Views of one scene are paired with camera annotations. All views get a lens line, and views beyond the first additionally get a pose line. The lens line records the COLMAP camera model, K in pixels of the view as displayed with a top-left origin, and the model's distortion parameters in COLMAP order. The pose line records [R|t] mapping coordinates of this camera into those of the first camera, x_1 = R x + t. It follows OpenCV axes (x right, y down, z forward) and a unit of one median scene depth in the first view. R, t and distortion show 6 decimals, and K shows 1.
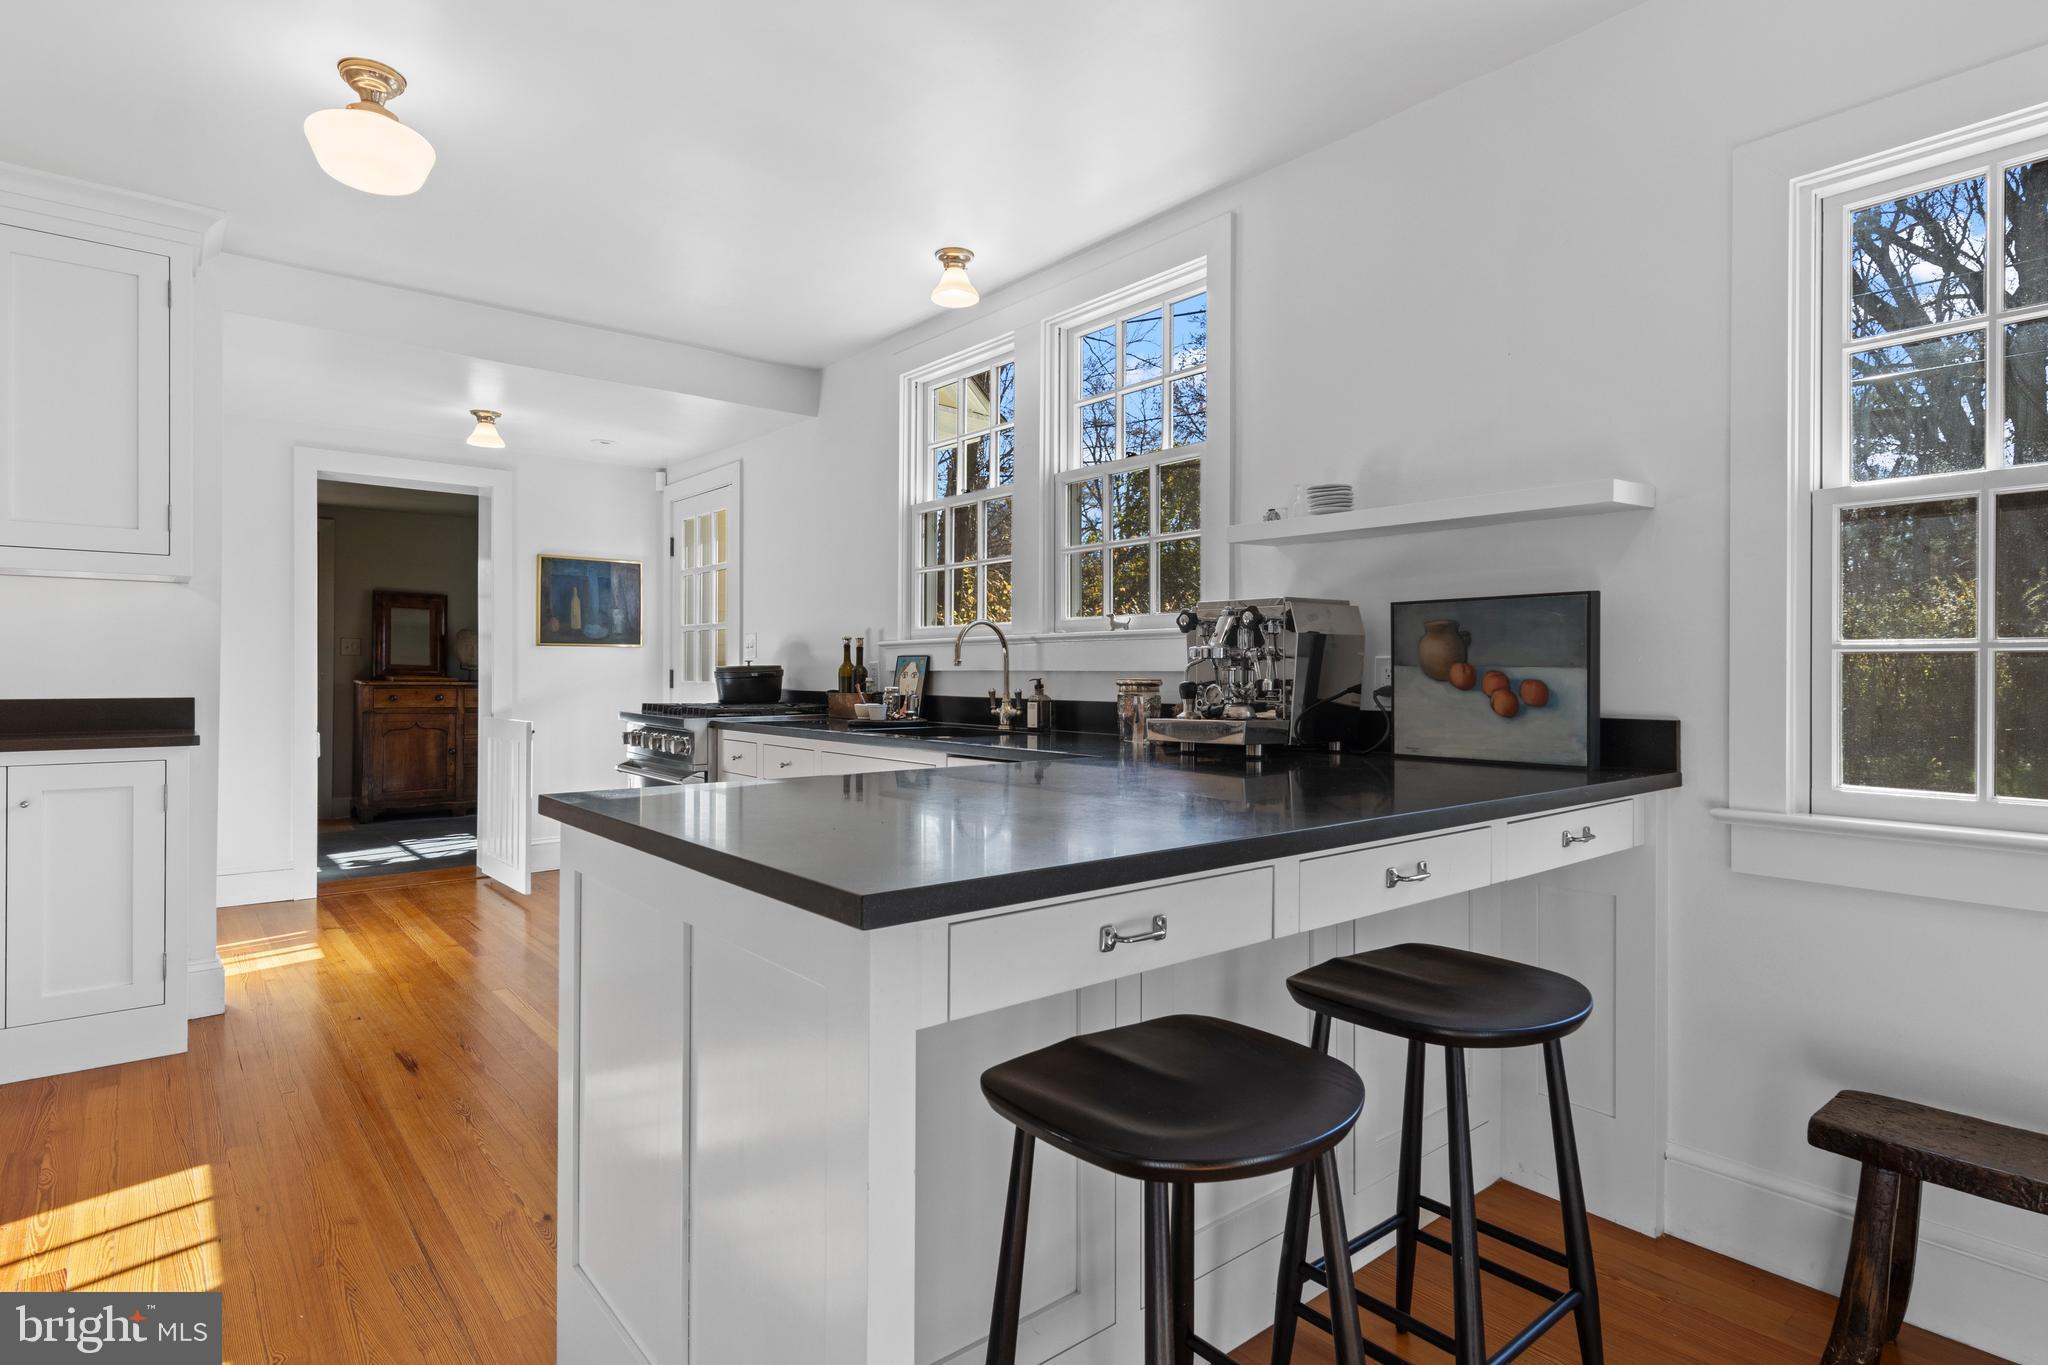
lens RADIAL K [[1060.1, 0, 1022.5], [0, 1060.1, 677.6], [0, 0, 1]] dist [0.003722, -0.000497]
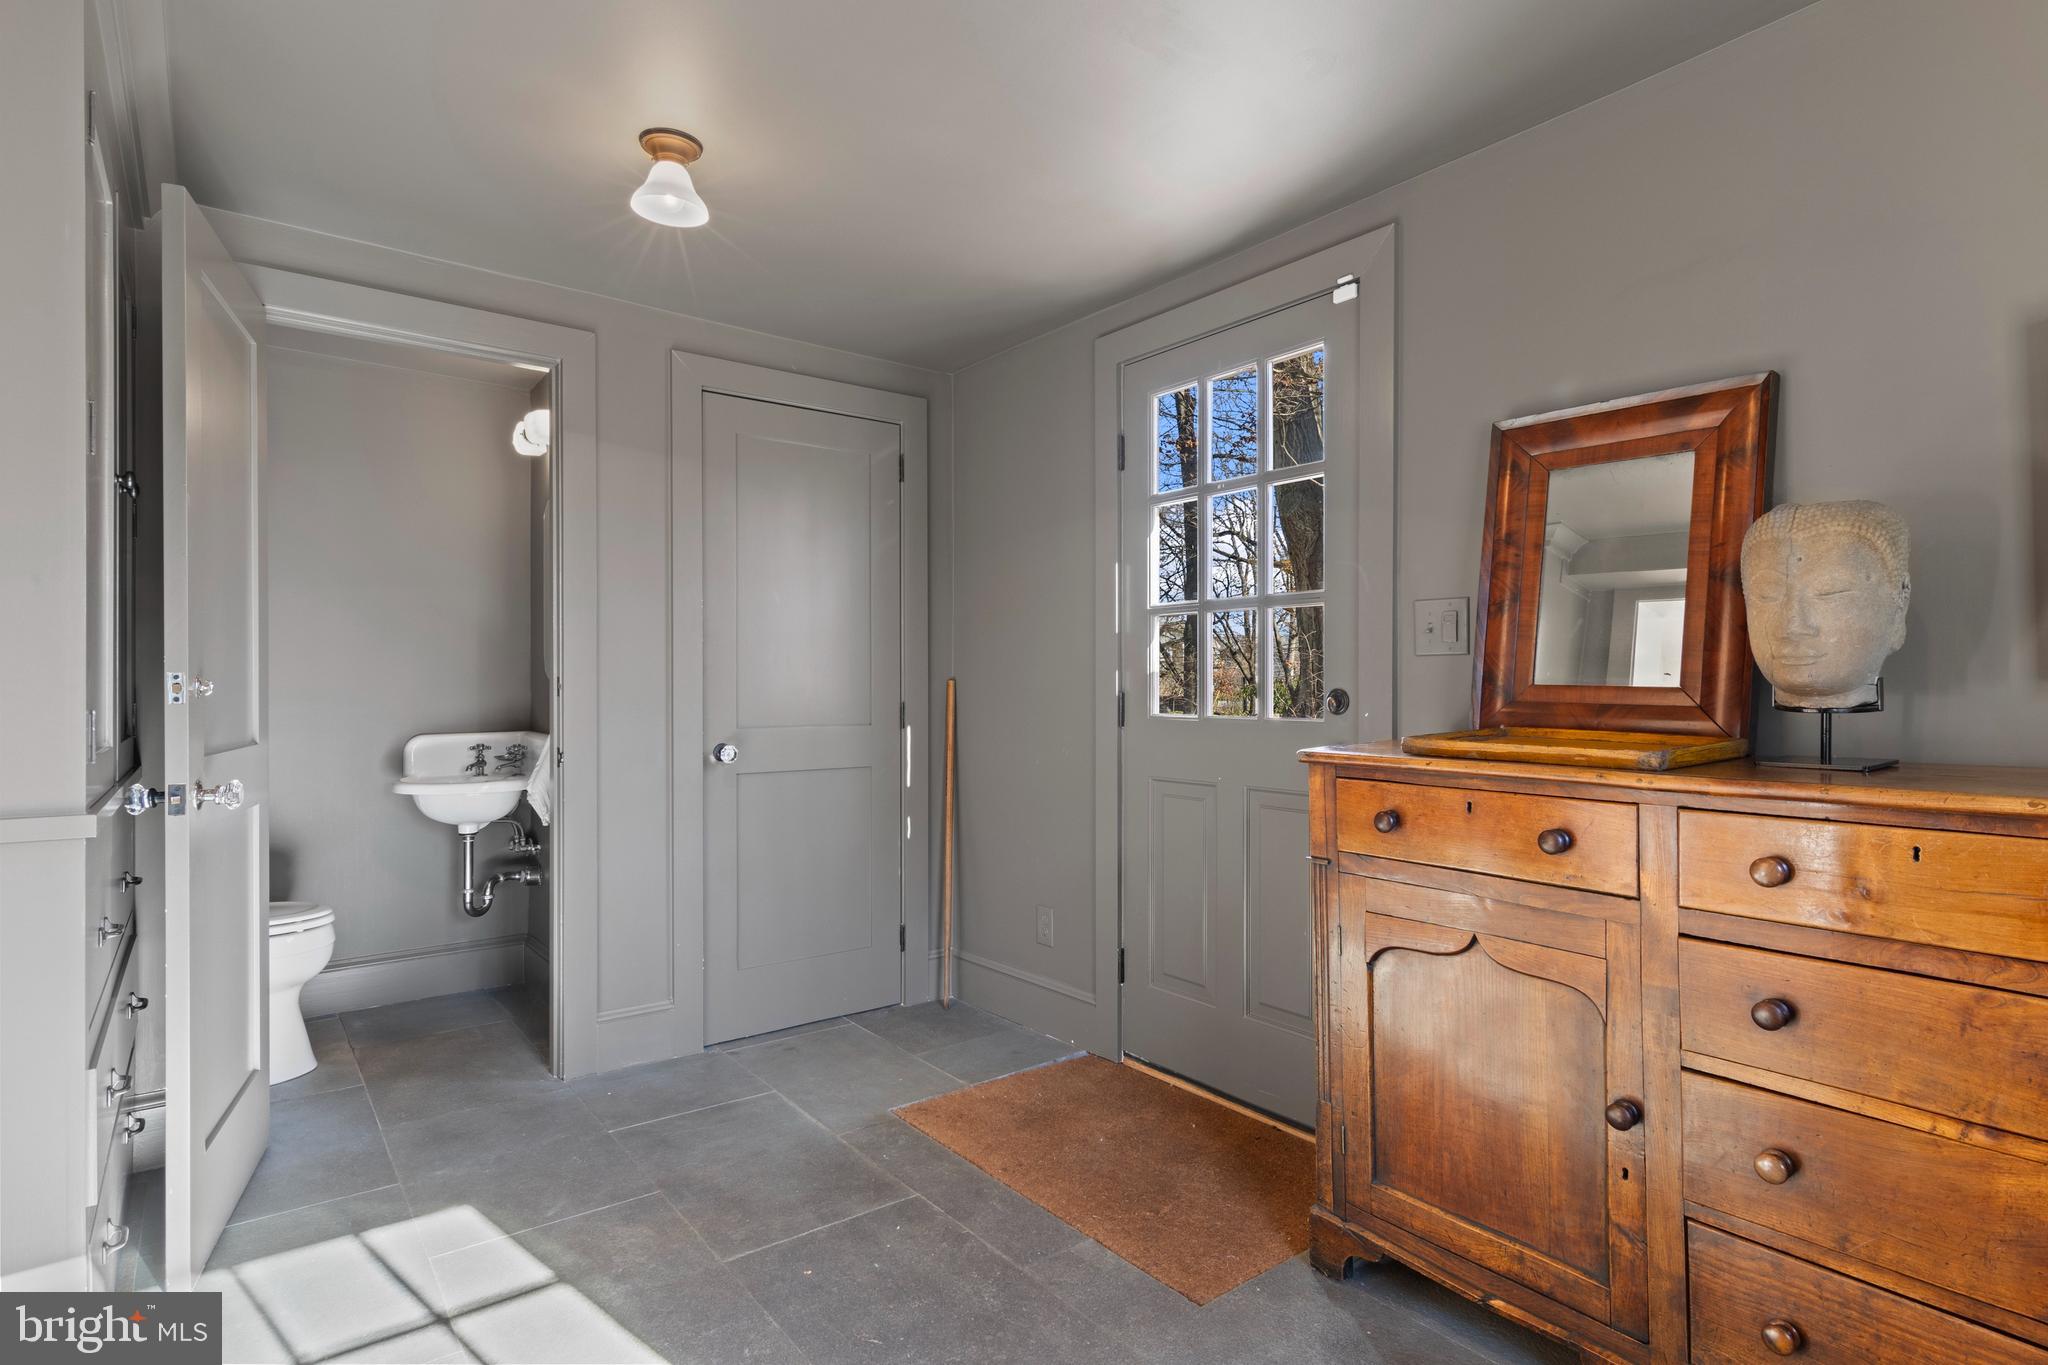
lens RADIAL K [[1048.6, 0, 1021.1], [0, 1048.6, 693.1], [0, 0, 1]] dist [0.002234, 0.000391]
pose [[-0.033500, -0.001610, -0.999437, -0.743109], [-0.003747, 0.999992, -0.001485, -0.020097], [0.999432, 0.003695, -0.033506, 1.981090]]
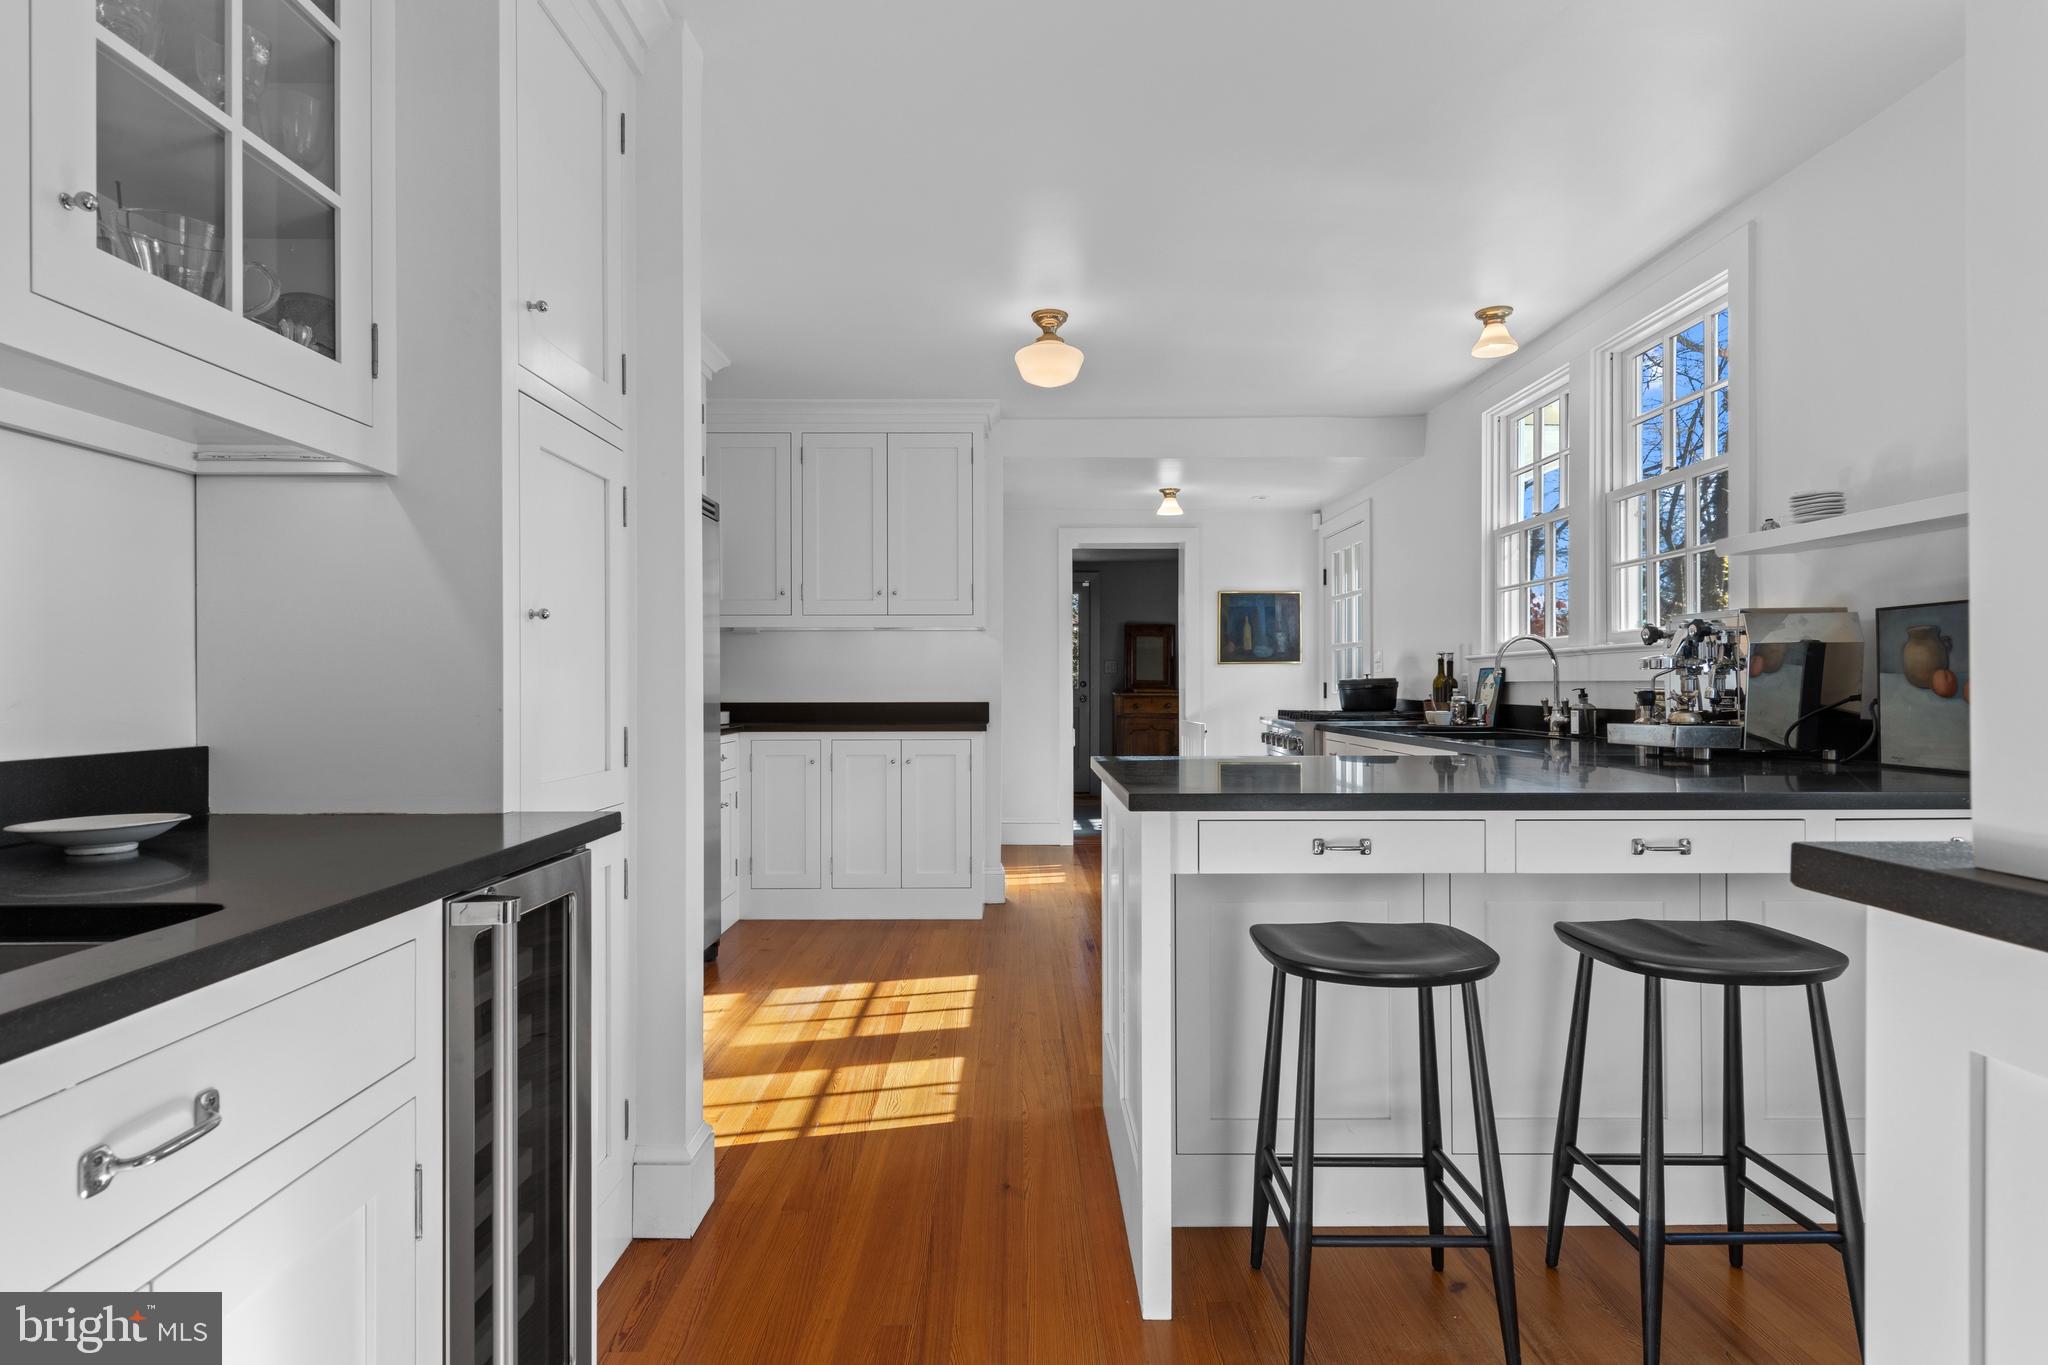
lens RADIAL K [[1048.6, 0, 1021.1], [0, 1048.6, 693.1], [0, 0, 1]] dist [0.002234, 0.000391]
pose [[0.771715, -0.001008, -0.635968, 0.245496], [0.002751, 0.999995, 0.001754, 0.002349], [0.635962, -0.003104, 0.771714, -0.173441]]
